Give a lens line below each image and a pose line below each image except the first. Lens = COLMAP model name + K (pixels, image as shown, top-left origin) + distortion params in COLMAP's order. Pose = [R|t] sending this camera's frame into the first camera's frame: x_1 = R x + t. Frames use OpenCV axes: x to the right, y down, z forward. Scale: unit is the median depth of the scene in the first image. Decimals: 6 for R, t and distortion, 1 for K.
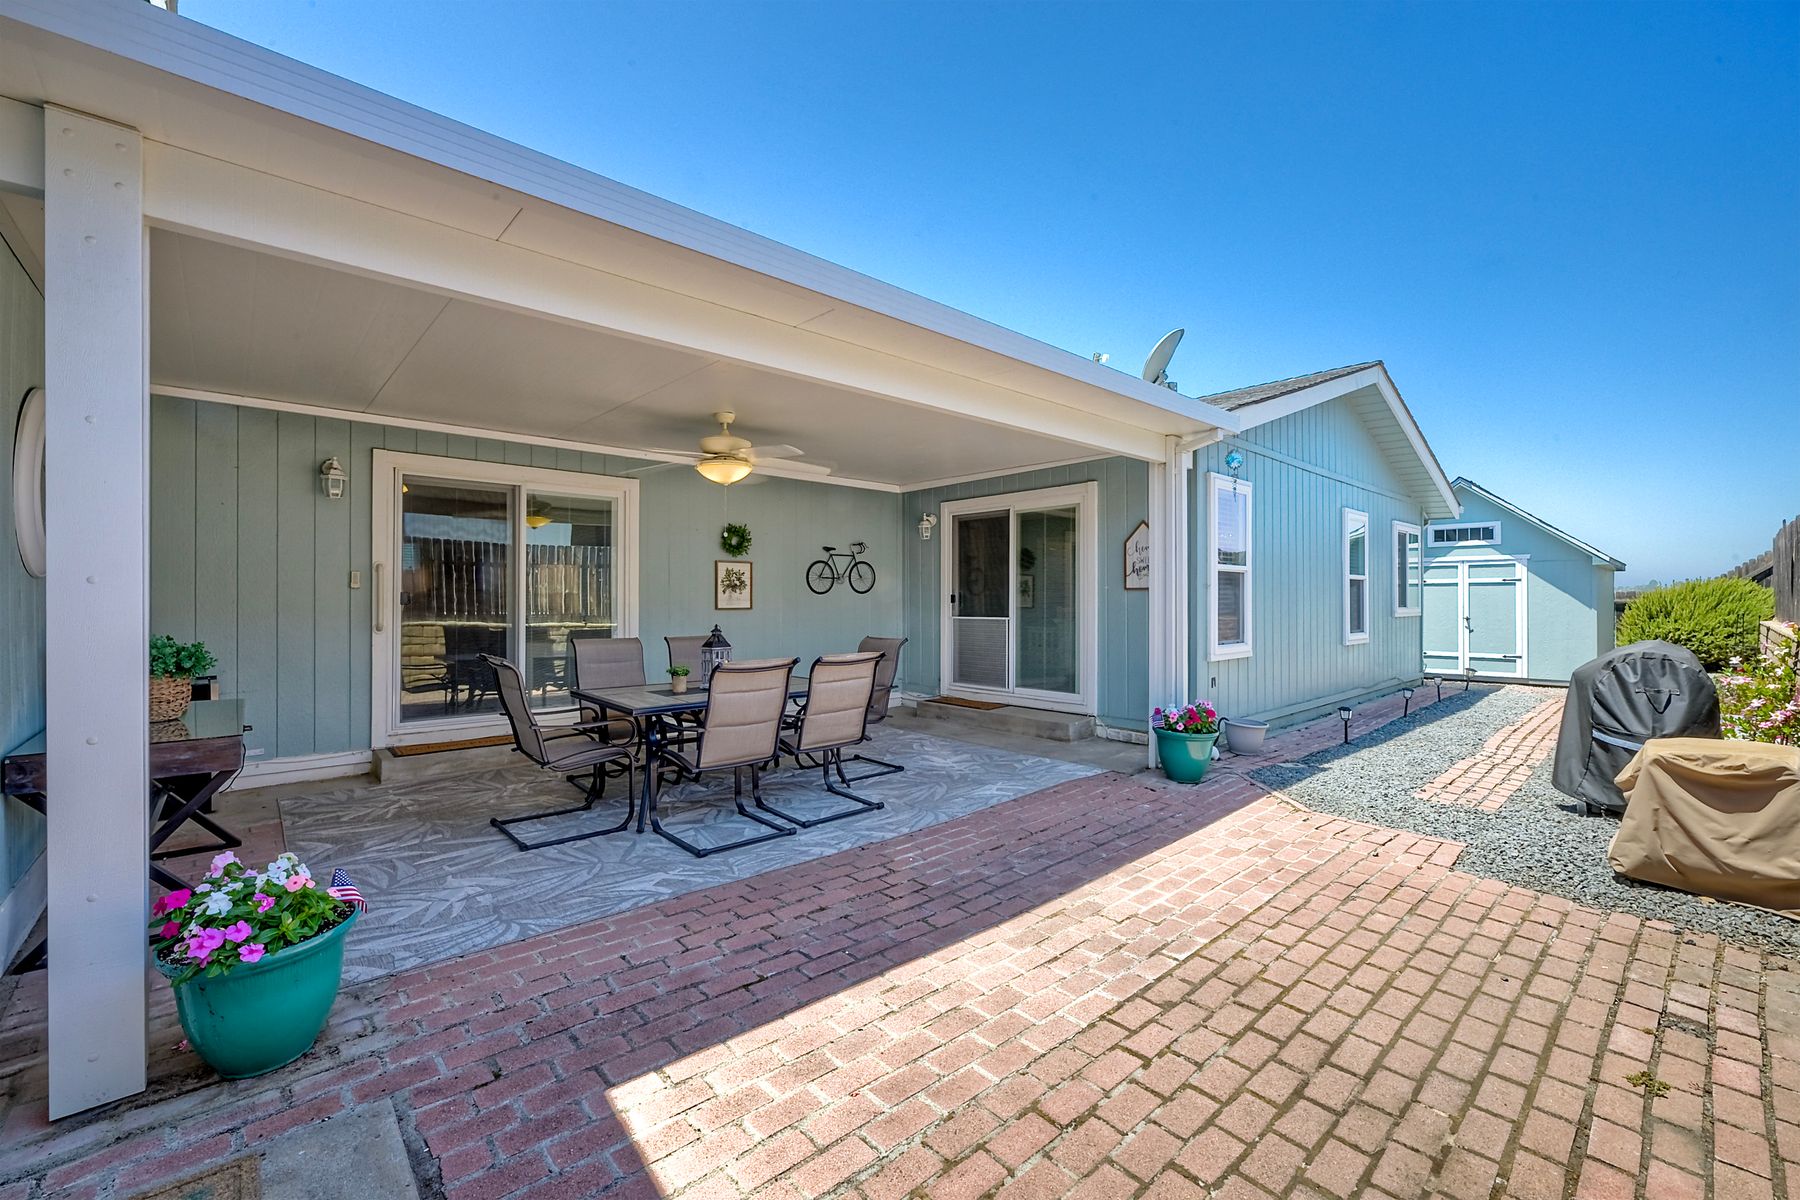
lens RADIAL K [[744.0, 0, 885.9], [0, 744.0, 596.3], [0, 0, 1]] dist [-0.012289, 0.003021]
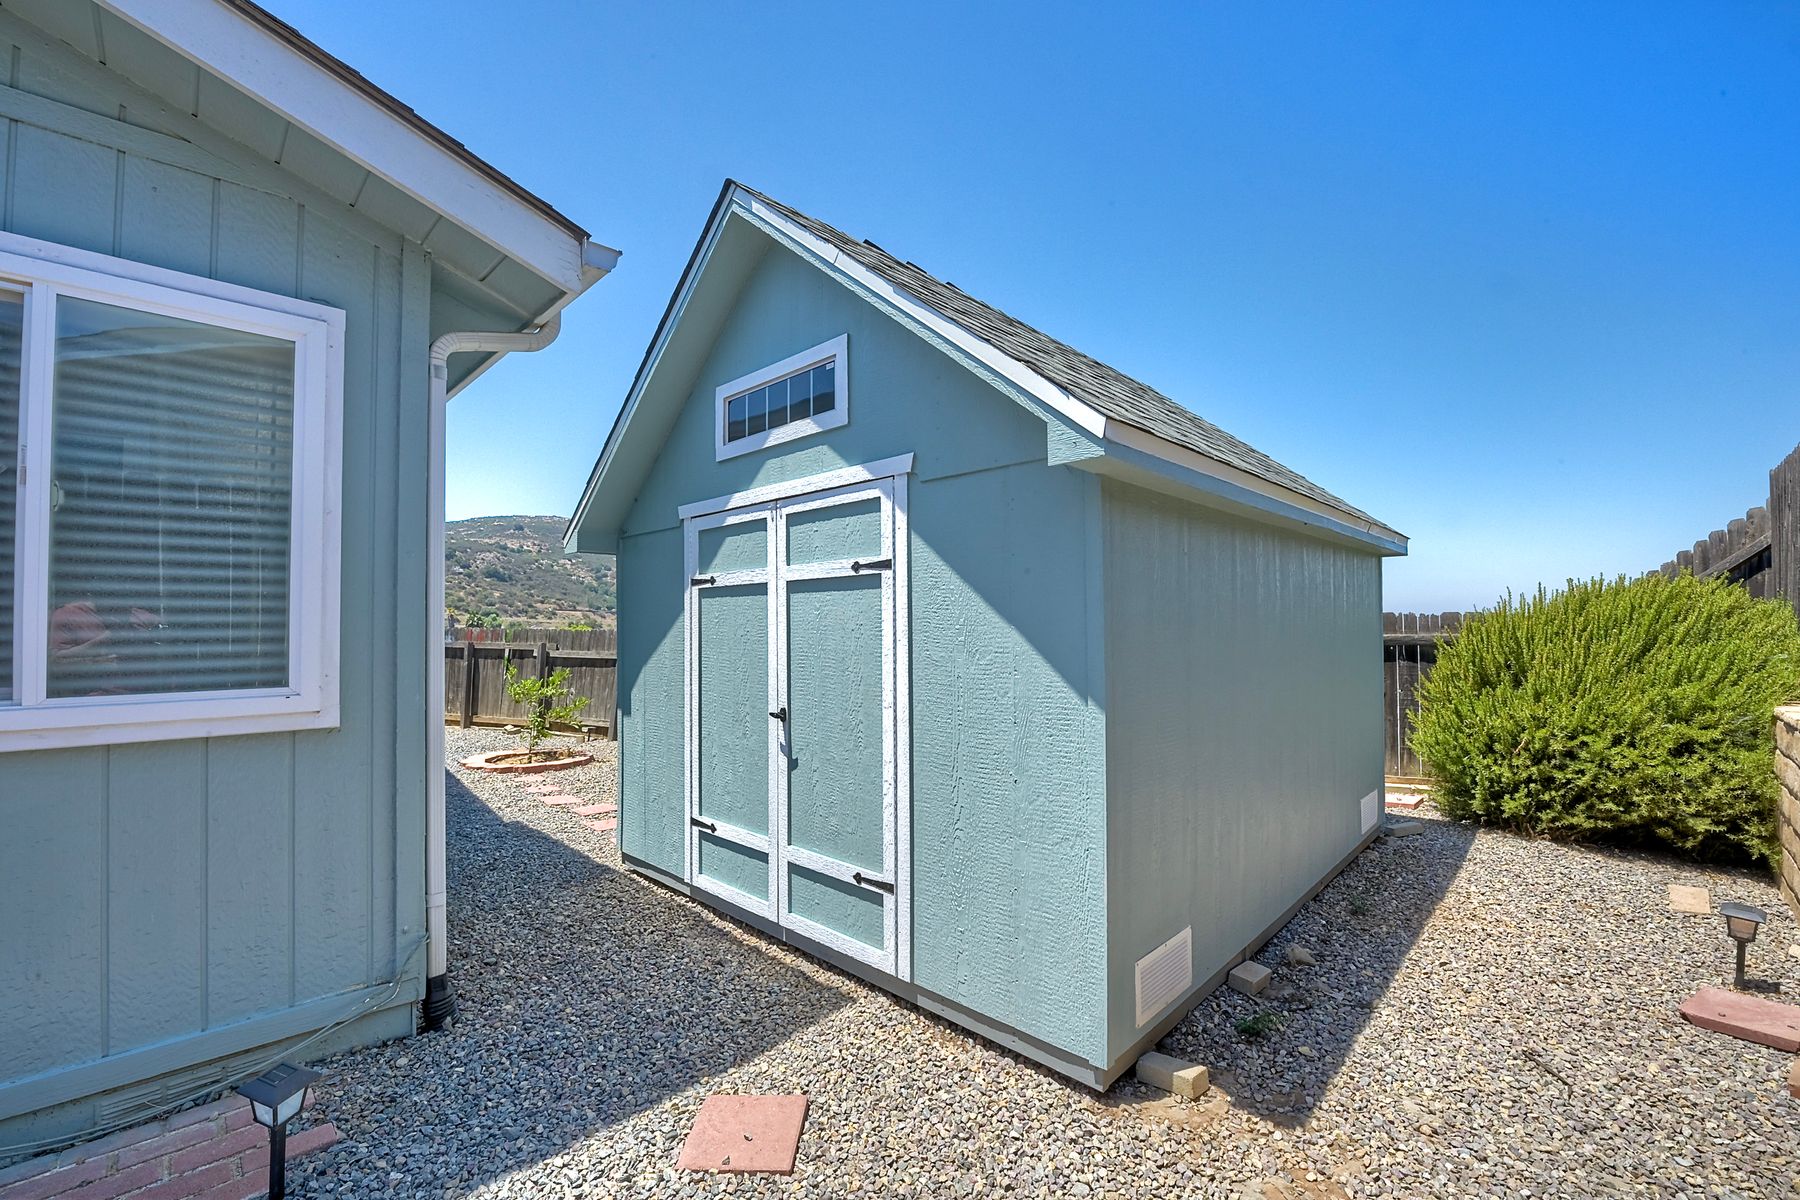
lens RADIAL K [[744.0, 0, 908.6], [0, 744.0, 609.8], [0, 0, 1]] dist [-0.012289, 0.003021]
pose [[0.997291, -0.000529, 0.073557, 0.815457], [0.001690, 0.999875, -0.015720, -0.003760], [-0.073540, 0.015802, 0.997167, 0.730287]]
